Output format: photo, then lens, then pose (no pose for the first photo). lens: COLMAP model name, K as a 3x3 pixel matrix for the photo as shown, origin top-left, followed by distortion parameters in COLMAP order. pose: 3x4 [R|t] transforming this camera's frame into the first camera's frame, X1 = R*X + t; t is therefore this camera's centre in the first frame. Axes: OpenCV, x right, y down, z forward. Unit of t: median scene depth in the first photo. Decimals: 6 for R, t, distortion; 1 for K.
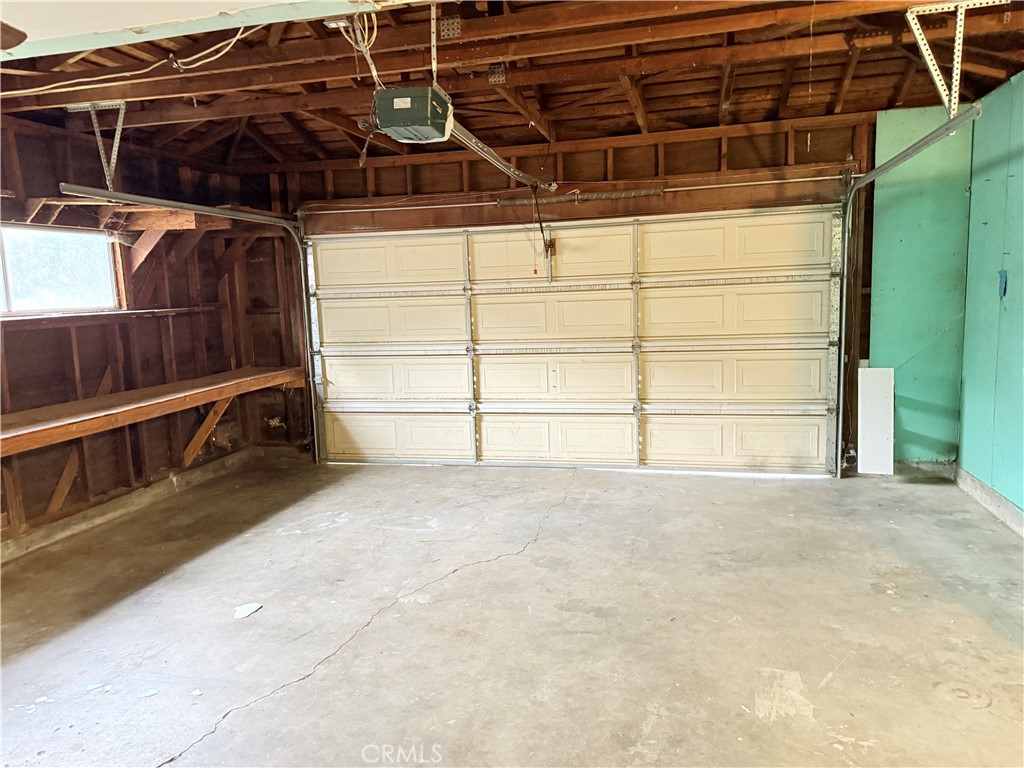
lens RADIAL K [[719.6, 0, 512.0], [0, 719.6, 384.0], [0, 0, 1]] dist [0.047675, -0.052482]
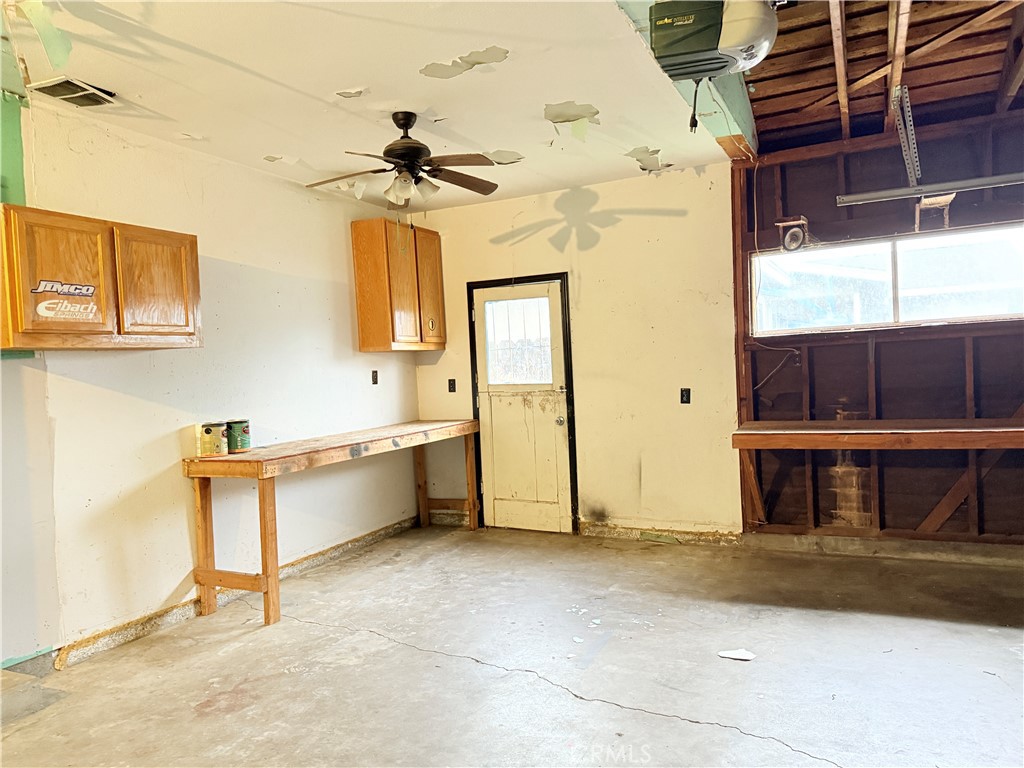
lens RADIAL K [[719.6, 0, 512.0], [0, 719.6, 384.0], [0, 0, 1]] dist [0.047675, -0.052482]
pose [[-0.208319, 0.065108, -0.975891, 0.426063], [-0.068605, 0.994351, 0.080985, -0.059218], [0.975652, 0.083822, -0.202676, 0.681106]]
